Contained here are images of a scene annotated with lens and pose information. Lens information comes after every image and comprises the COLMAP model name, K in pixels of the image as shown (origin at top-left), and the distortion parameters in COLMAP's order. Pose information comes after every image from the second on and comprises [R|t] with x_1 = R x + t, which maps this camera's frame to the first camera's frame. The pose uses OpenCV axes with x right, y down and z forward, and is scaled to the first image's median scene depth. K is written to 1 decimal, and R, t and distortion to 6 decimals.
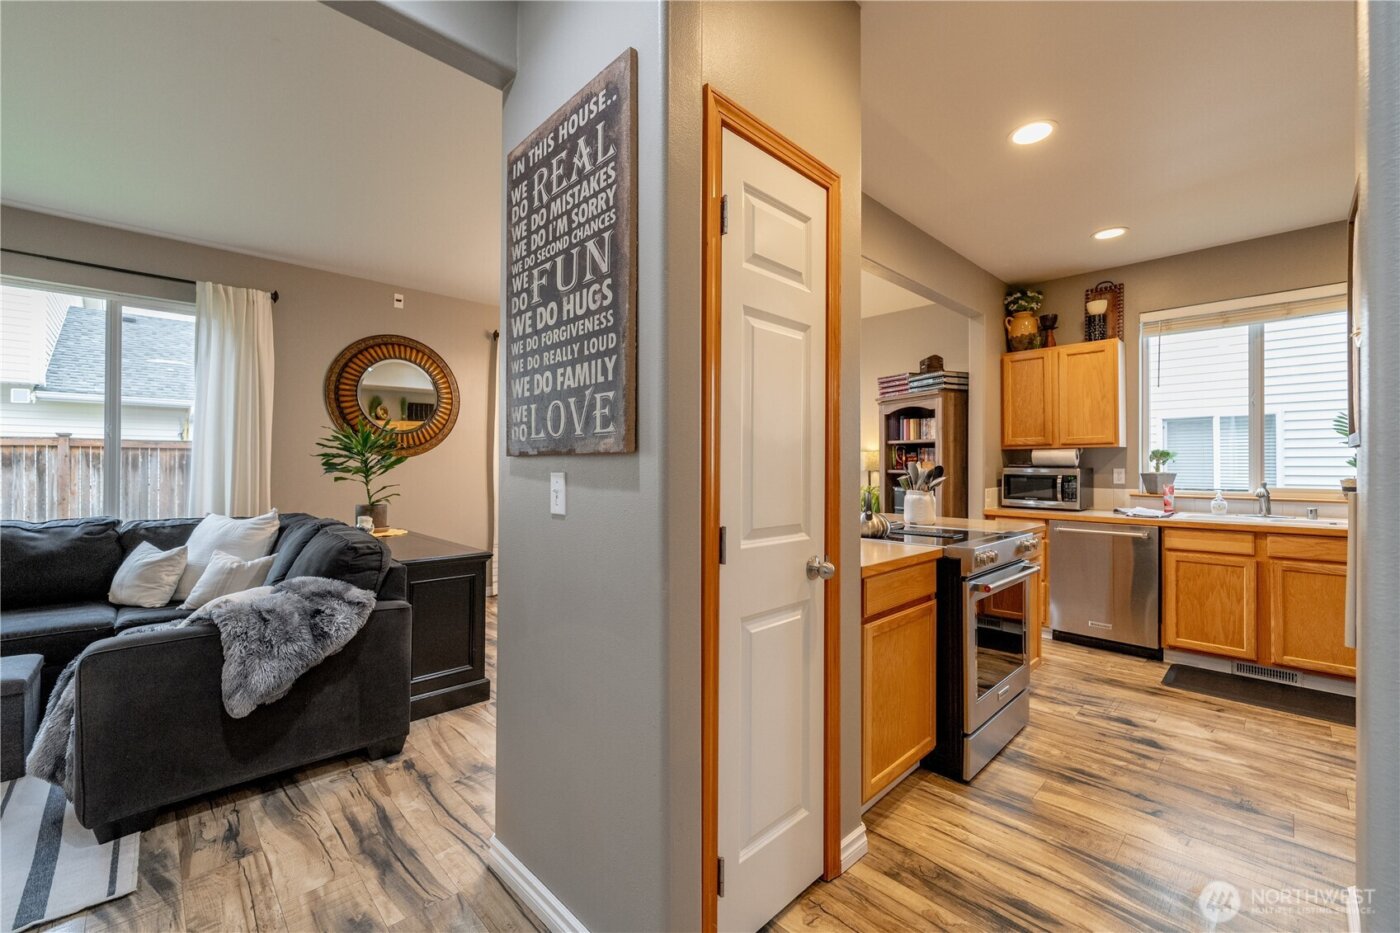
lens RADIAL K [[573.1, 0, 691.3], [0, 573.1, 462.1], [0, 0, 1]] dist [-0.002923, 0.000348]
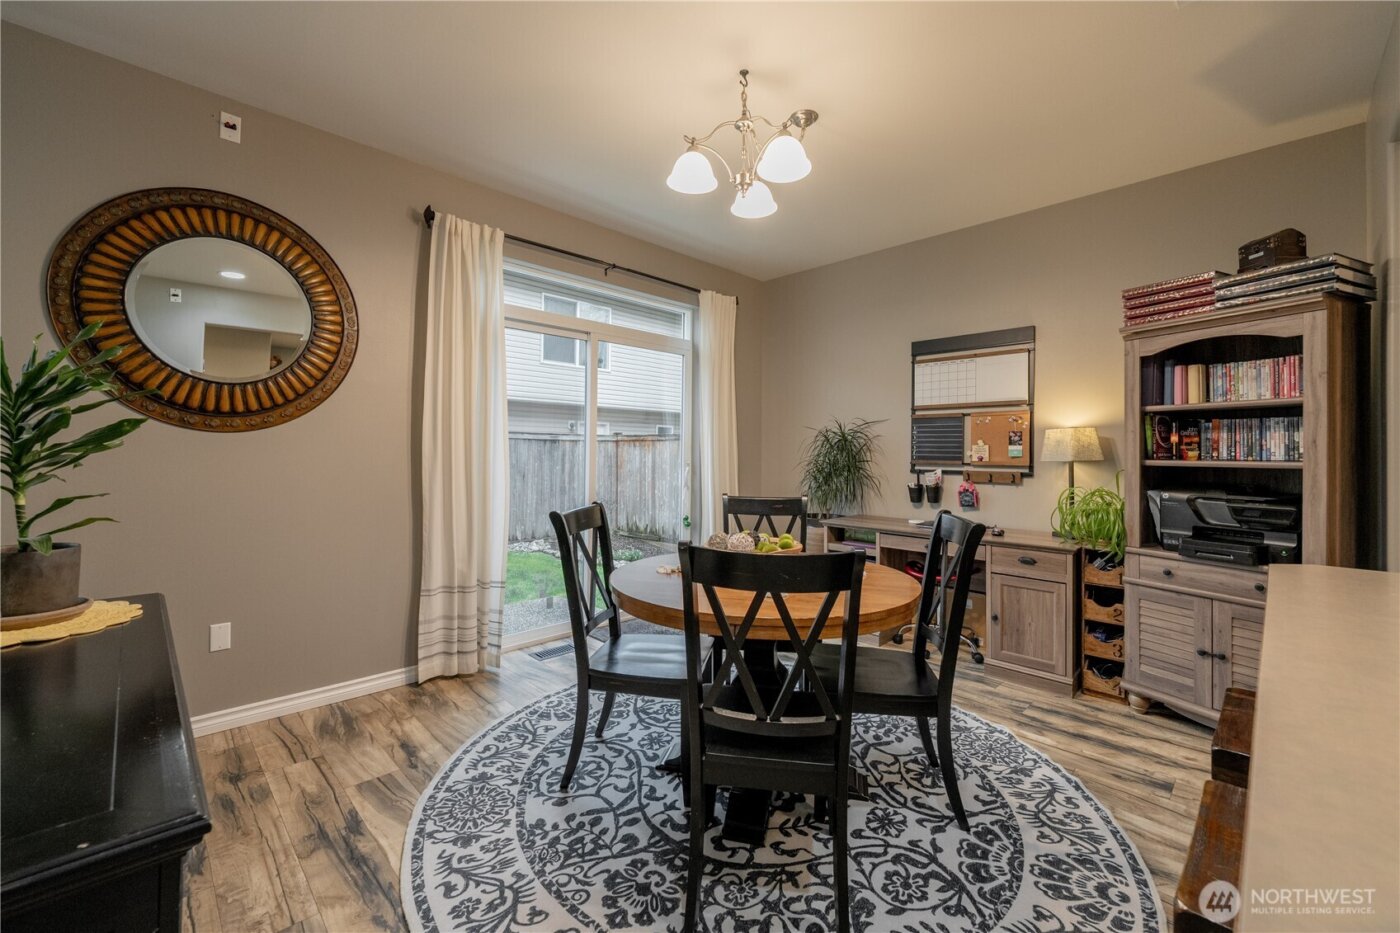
lens RADIAL K [[573.1, 0, 688.2], [0, 573.1, 445.6], [0, 0, 1]] dist [-0.002923, 0.000348]
pose [[0.999986, 0.004323, 0.002975, -0.172643], [-0.004302, 0.999966, -0.006997, 0.011764], [-0.003005, 0.006985, 0.999971, 0.845190]]
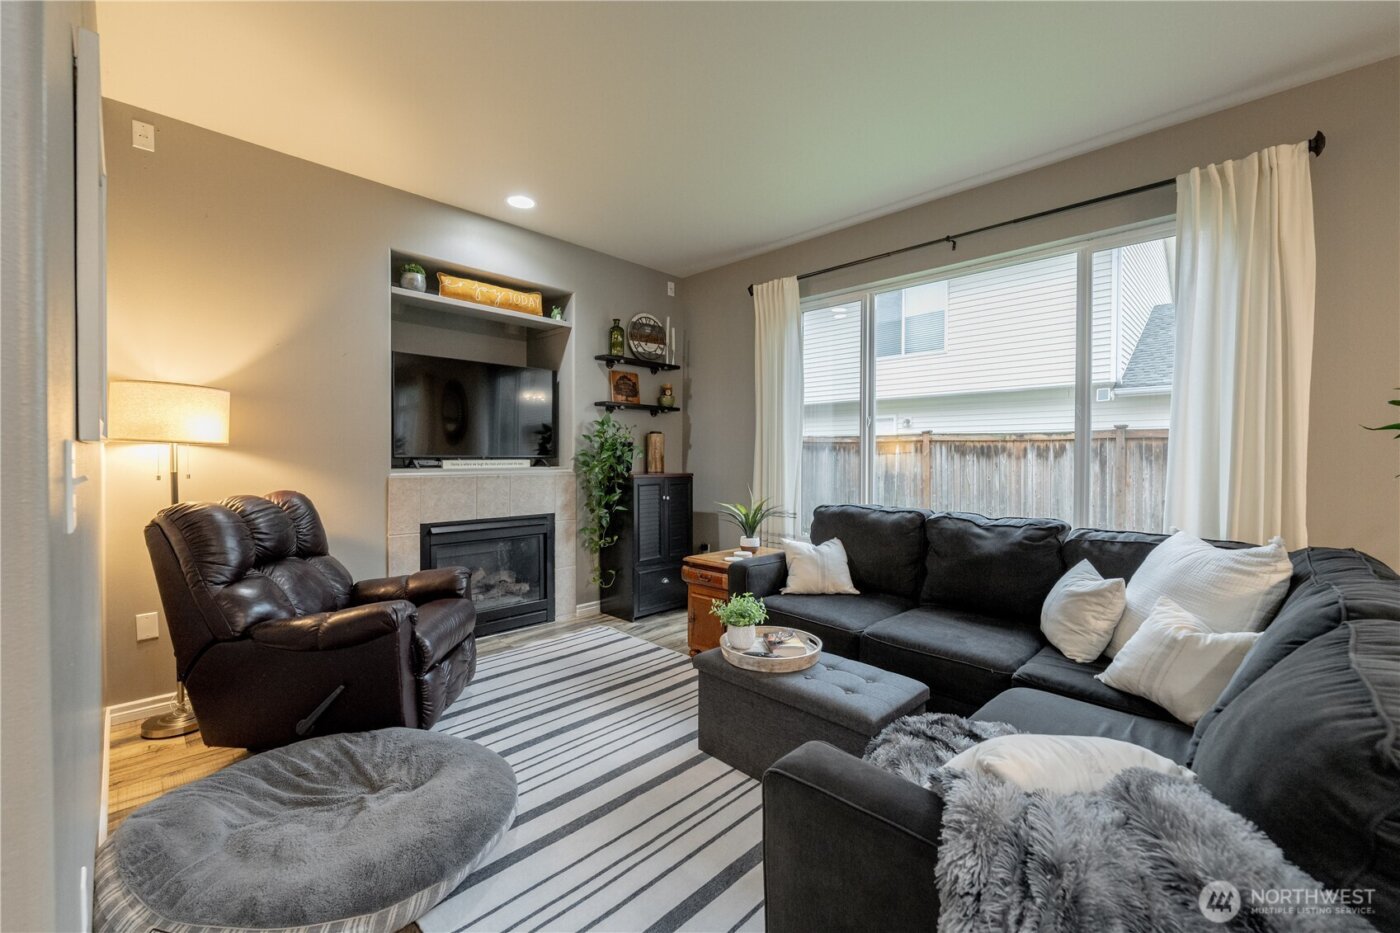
lens RADIAL K [[573.1, 0, 706.3], [0, 573.1, 463.8], [0, 0, 1]] dist [-0.002923, 0.000348]
pose [[0.039938, 0.009818, -0.999154, -0.308311], [0.004040, 0.999942, 0.009987, 0.011411], [0.999194, -0.004436, 0.039896, 0.597229]]
